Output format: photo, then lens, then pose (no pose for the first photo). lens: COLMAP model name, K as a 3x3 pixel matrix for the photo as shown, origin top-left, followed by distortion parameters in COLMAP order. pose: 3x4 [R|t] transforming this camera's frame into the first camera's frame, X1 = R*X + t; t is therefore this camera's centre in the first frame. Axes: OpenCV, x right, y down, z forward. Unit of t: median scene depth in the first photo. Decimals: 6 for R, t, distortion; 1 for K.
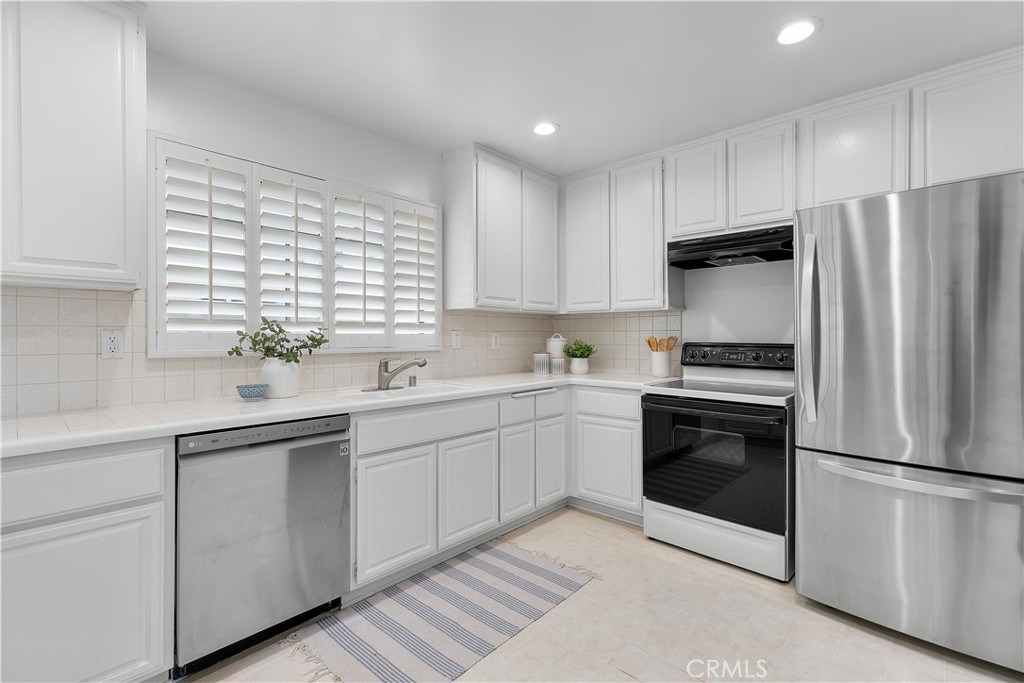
lens RADIAL K [[461.2, 0, 514.3], [0, 461.2, 335.6], [0, 0, 1]] dist [0.003182, 0.001061]
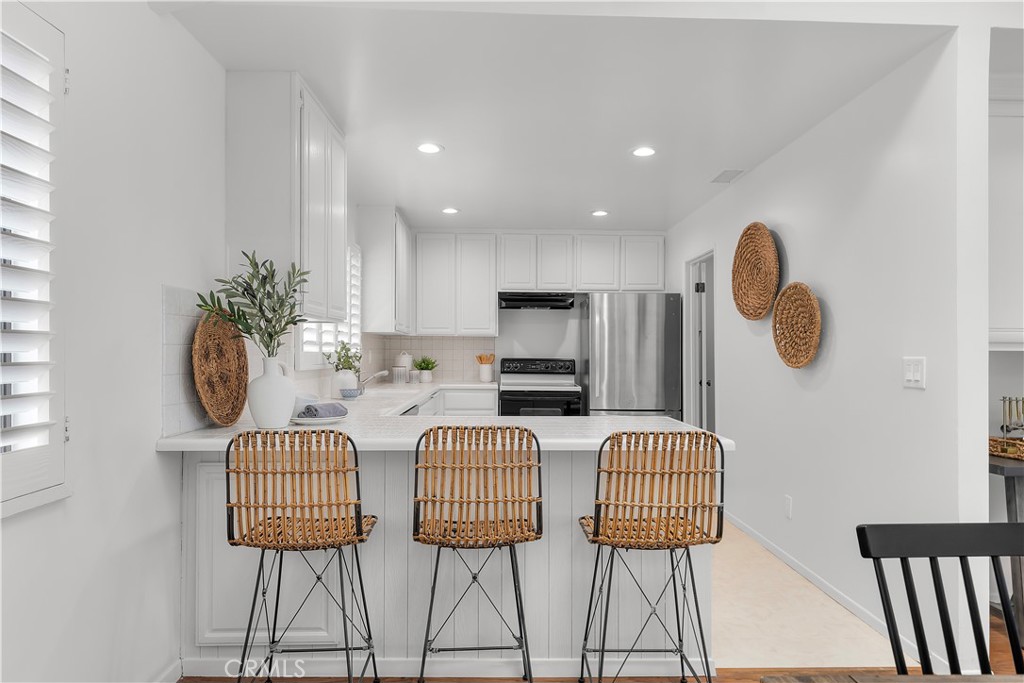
lens RADIAL K [[614.9, 0, 508.0], [0, 614.9, 348.3], [0, 0, 1]] dist [0.008535, -0.001375]
pose [[0.721607, 0.008907, 0.692245, -1.129433], [-0.008939, 0.999954, -0.003548, -0.011386], [-0.692245, -0.003627, 0.721653, -0.515927]]
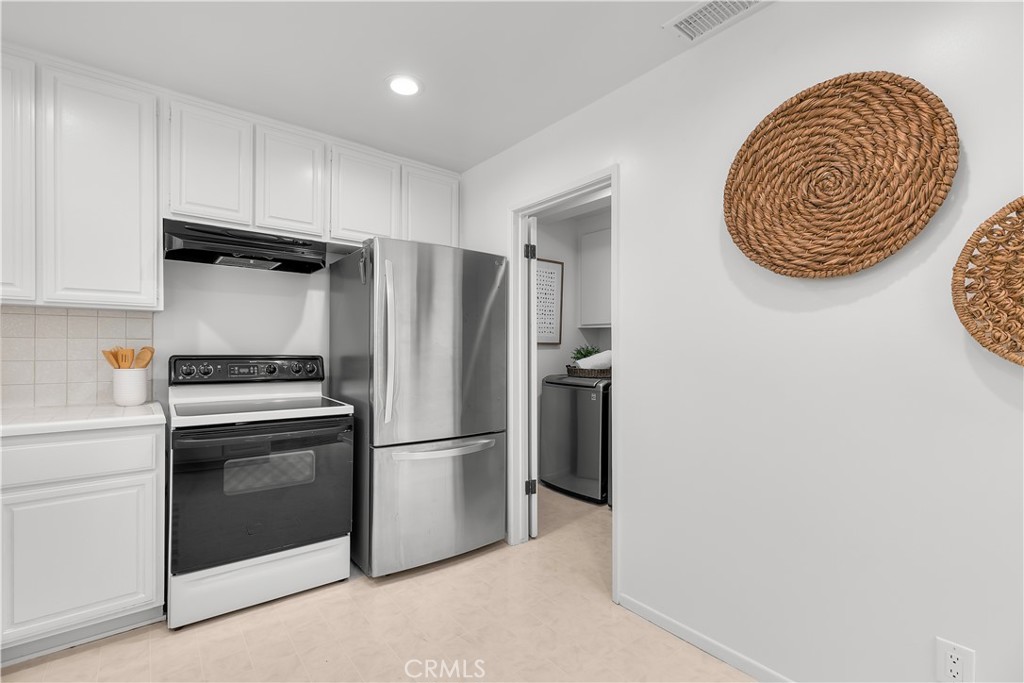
lens RADIAL K [[461.2, 0, 513.1], [0, 461.2, 346.2], [0, 0, 1]] dist [0.003182, 0.001061]
pose [[0.152907, 0.005814, 0.988224, -0.333272], [-0.008797, 0.999951, -0.004522, -0.001510], [-0.988201, -0.008002, 0.152950, 0.371605]]
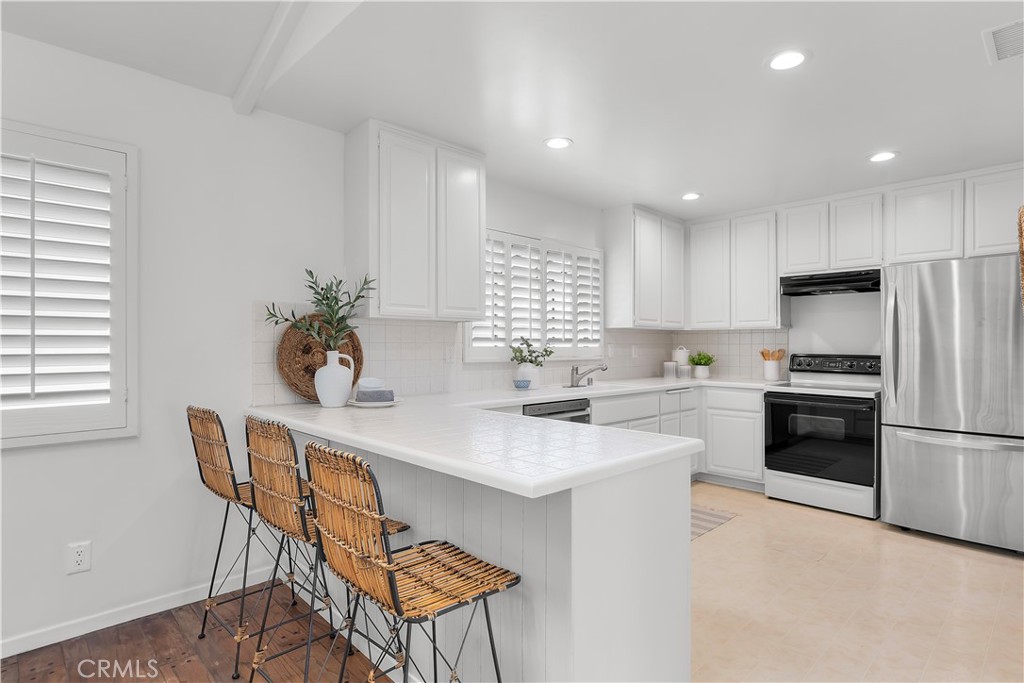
lens RADIAL K [[530.7, 0, 513.6], [0, 530.7, 344.6], [0, 0, 1]] dist [0.000032, -0.000663]
pose [[0.998470, 0.002989, -0.055216, -0.367049], [-0.002897, 0.999994, 0.001750, -0.012661], [0.055221, -0.001587, 0.998473, -0.588938]]
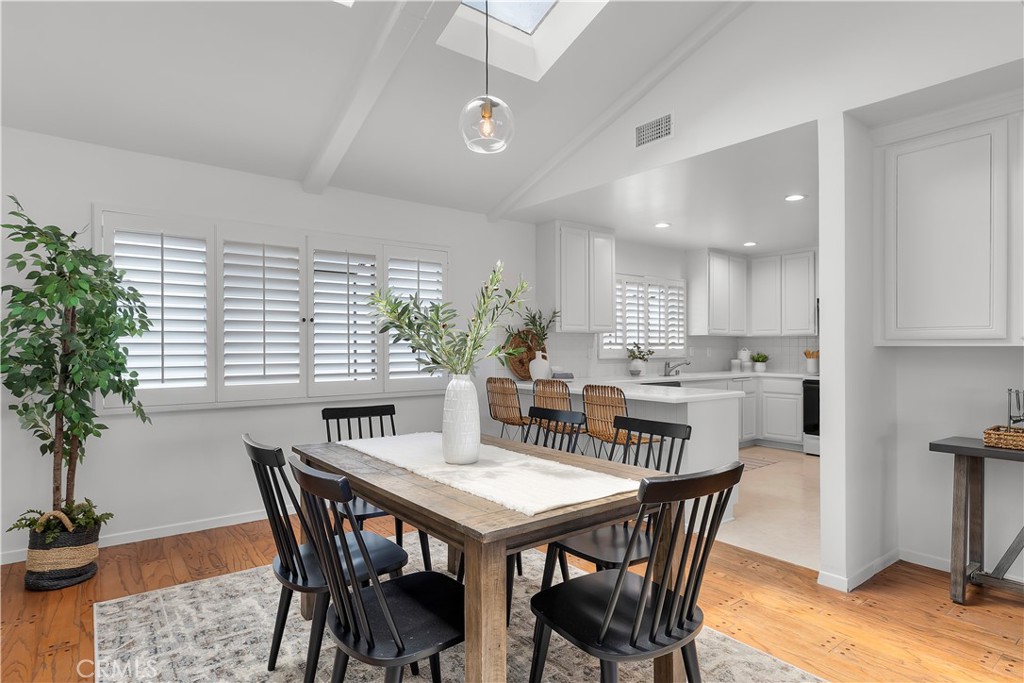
lens RADIAL K [[550.3, 0, 512.9], [0, 550.3, 348.5], [0, 0, 1]] dist [0.003711, -0.001569]
pose [[0.985901, 0.002282, -0.167312, -0.531190], [-0.001249, 0.999980, 0.006275, -0.018815], [0.167323, -0.005978, 0.985884, -1.465363]]
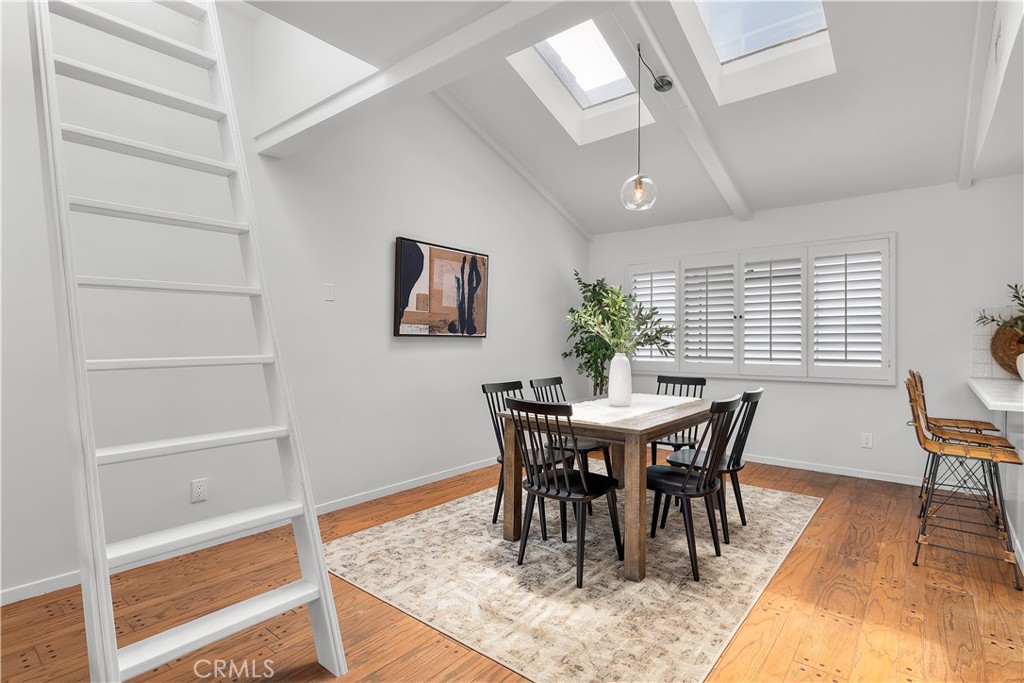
lens RADIAL K [[517.2, 0, 512.9], [0, 517.2, 346.8], [0, 0, 1]] dist [-0.000580, 0.000050]
pose [[0.045846, 0.023659, -0.998668, 0.509017], [0.009791, 0.999661, 0.024132, -0.030381], [0.998901, -0.010884, 0.045599, -1.005972]]
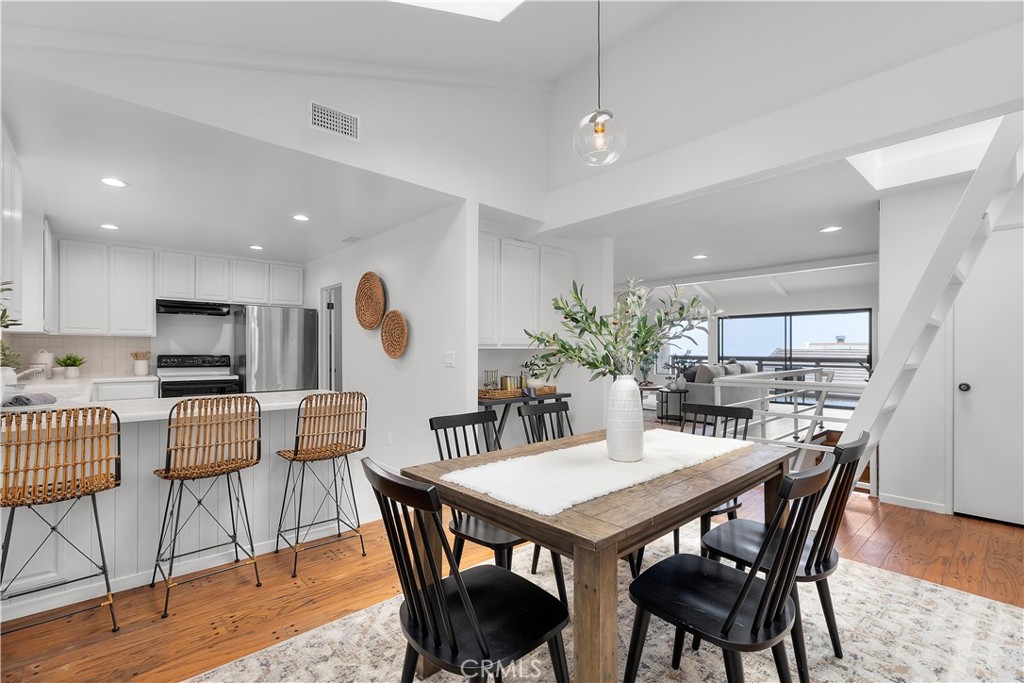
lens RADIAL K [[461.2, 0, 511.7], [0, 461.2, 346.2], [0, 0, 1]] dist [0.003182, 0.001061]
pose [[0.093793, 0.008891, 0.995552, -1.444942], [-0.006157, 0.999946, -0.008350, -0.013602], [-0.995573, -0.005346, 0.093842, -0.593100]]
